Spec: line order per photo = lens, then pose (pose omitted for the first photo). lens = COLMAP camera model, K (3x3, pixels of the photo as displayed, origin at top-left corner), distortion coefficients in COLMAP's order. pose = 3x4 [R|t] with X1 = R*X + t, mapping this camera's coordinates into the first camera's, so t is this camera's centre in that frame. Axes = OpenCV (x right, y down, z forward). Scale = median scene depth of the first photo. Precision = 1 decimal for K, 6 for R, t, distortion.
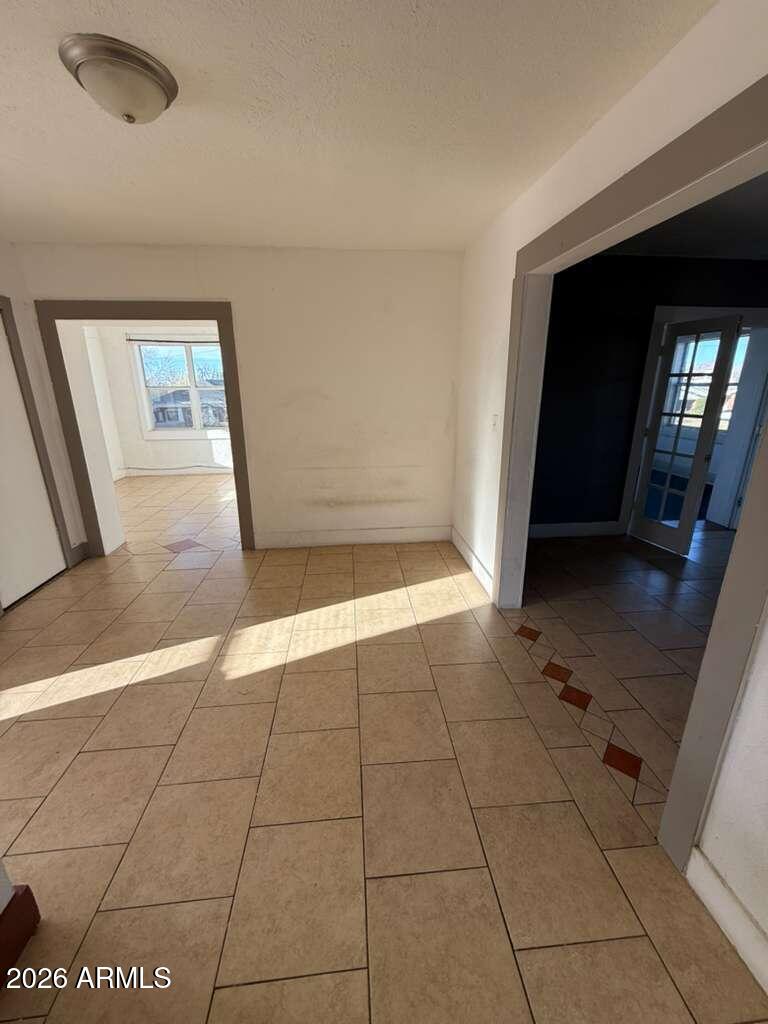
lens RADIAL K [[404.5, 0, 388.8], [0, 404.5, 511.6], [0, 0, 1]] dist [0.000769, 0.000022]
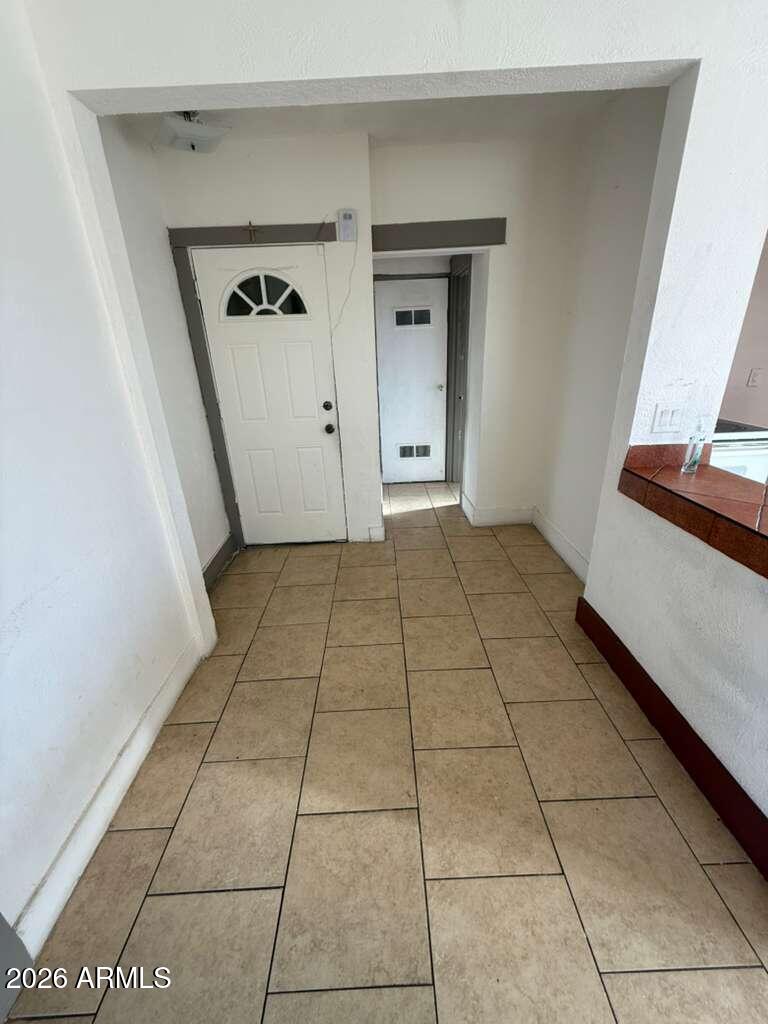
lens RADIAL K [[404.5, 0, 388.6], [0, 404.5, 513.8], [0, 0, 1]] dist [0.000769, 0.000022]
pose [[-0.996527, 0.011171, 0.082518, -0.052100], [0.061101, 0.771350, 0.633471, -0.279698], [-0.056574, 0.636313, -0.769354, 1.128827]]
